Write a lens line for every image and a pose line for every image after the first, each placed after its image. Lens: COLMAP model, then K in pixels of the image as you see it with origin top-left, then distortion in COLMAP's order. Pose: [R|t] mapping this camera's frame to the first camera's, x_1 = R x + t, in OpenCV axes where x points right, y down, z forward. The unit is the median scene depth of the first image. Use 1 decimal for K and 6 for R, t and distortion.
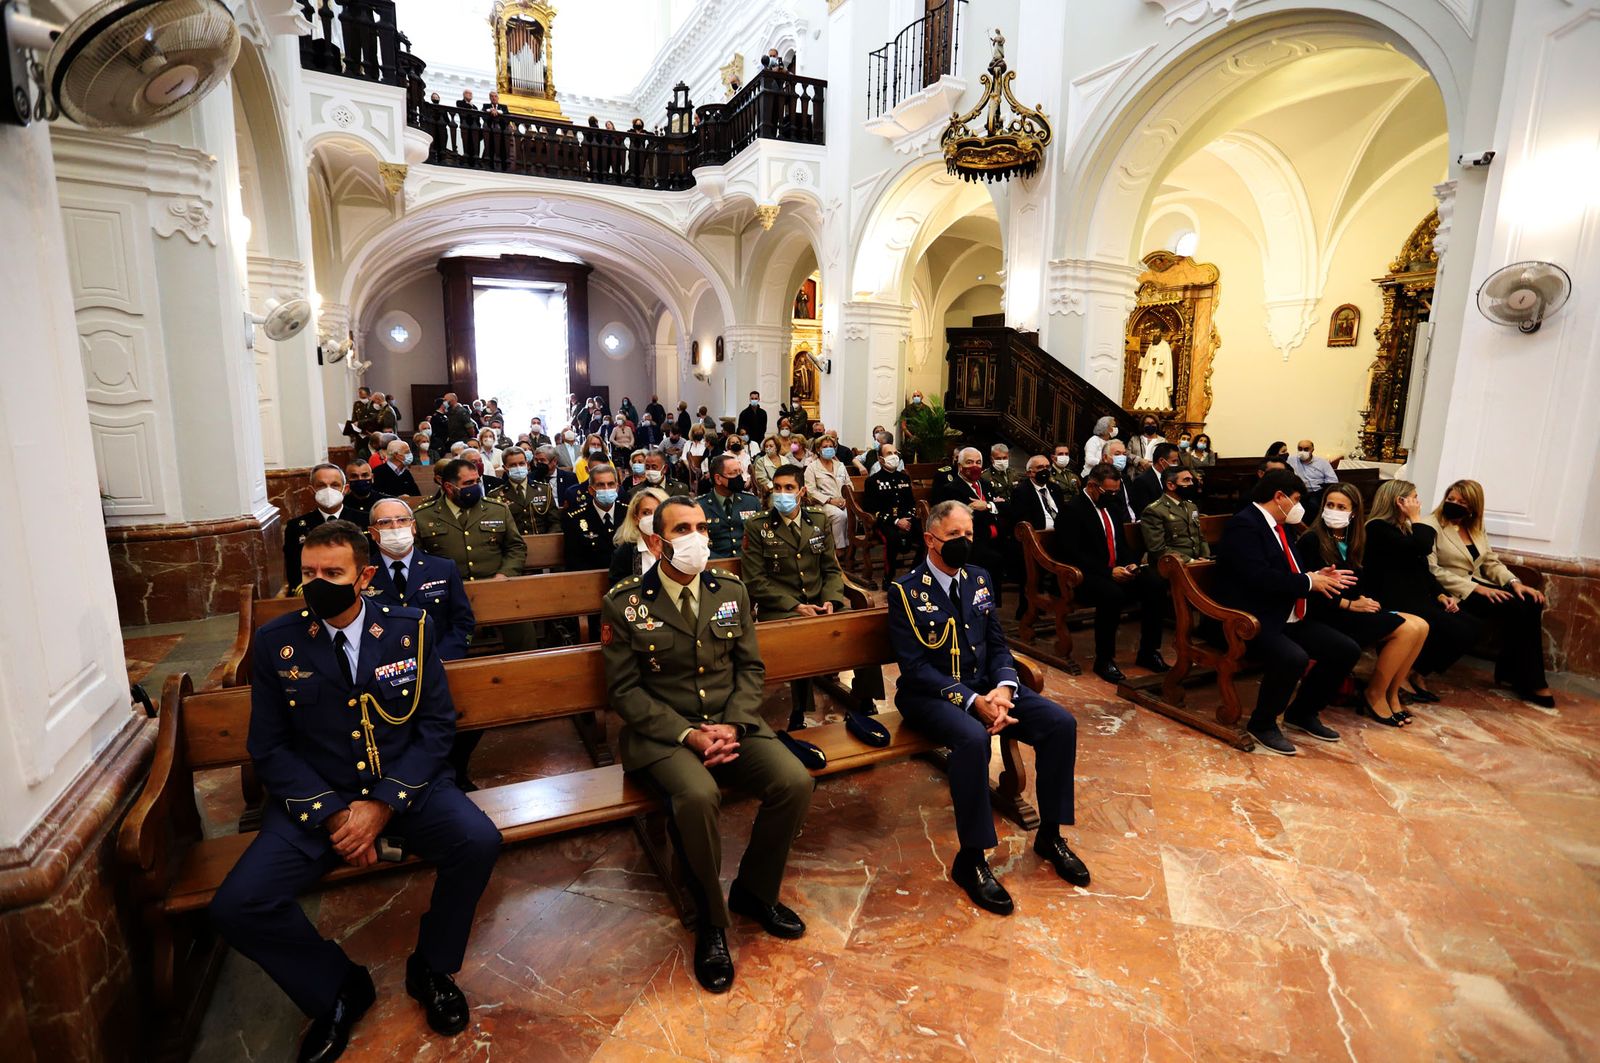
lens RADIAL K [[837.7, 0, 792.5], [0, 837.7, 532.3], [0, 0, 1]] dist [-0.056045, 0.014038]
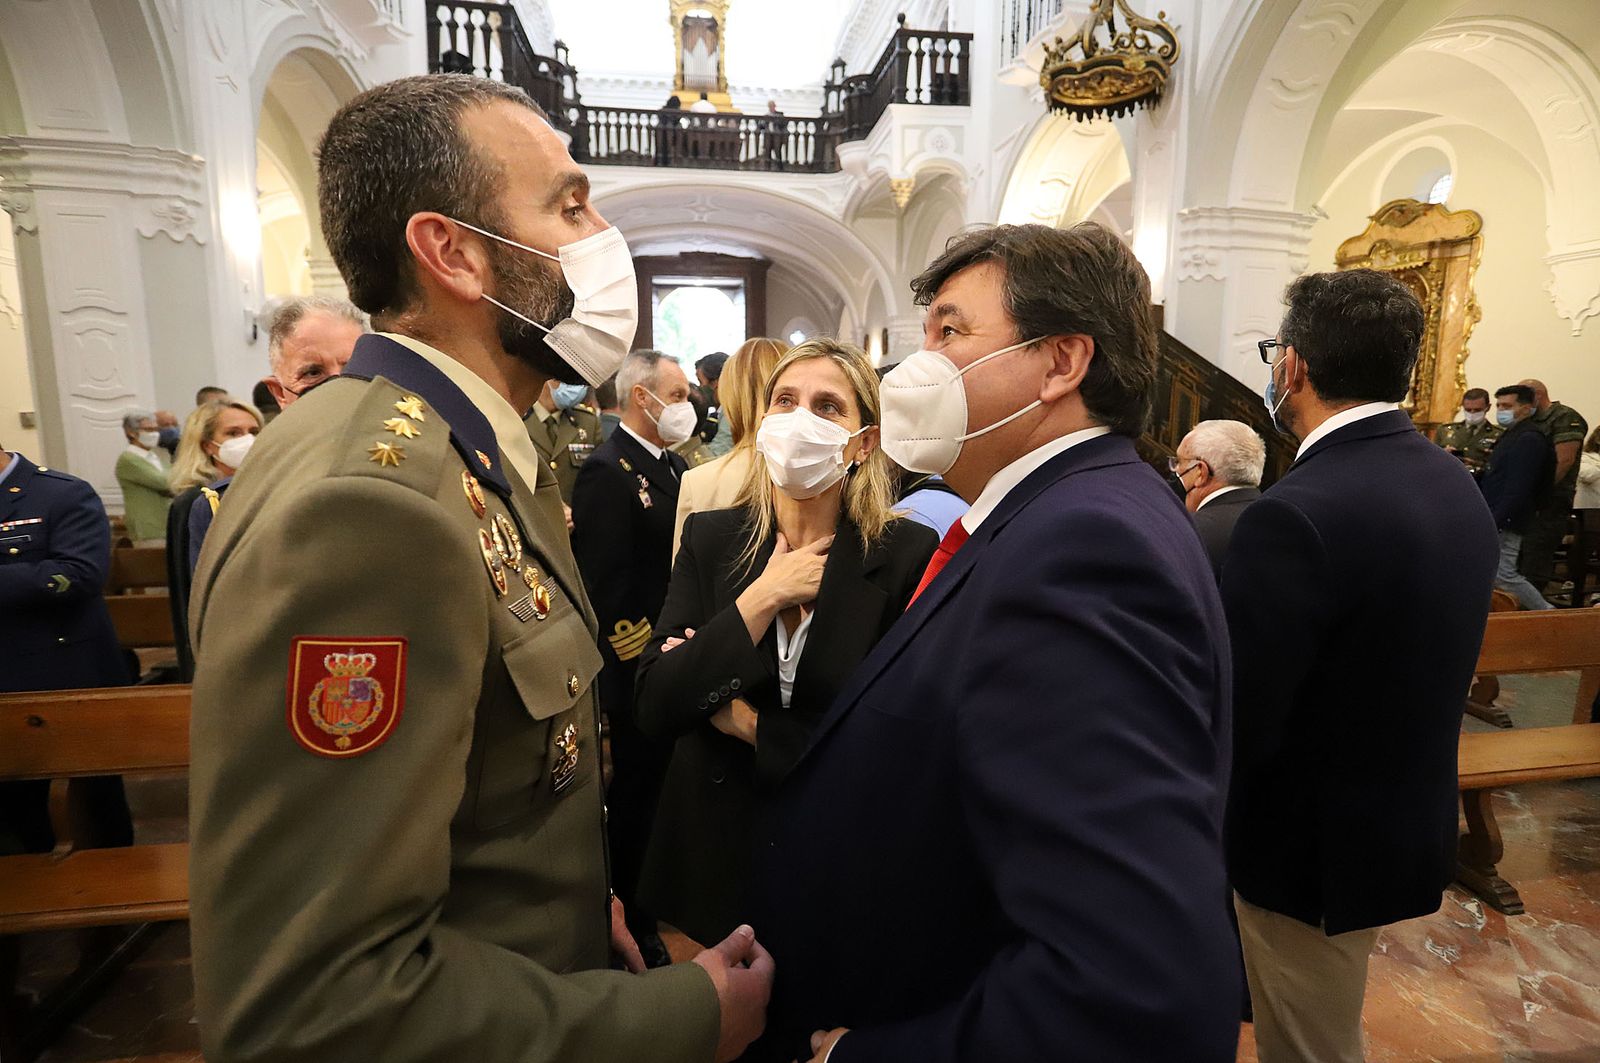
lens RADIAL K [[837.7, 0, 811.0], [0, 837.7, 524.3], [0, 0, 1]] dist [-0.056045, 0.014038]
pose [[0.954820, 0.039120, -0.294600, 0.160326], [-0.041399, 0.999142, -0.001500, -0.014178], [0.294288, 0.013629, 0.955620, 0.120484]]
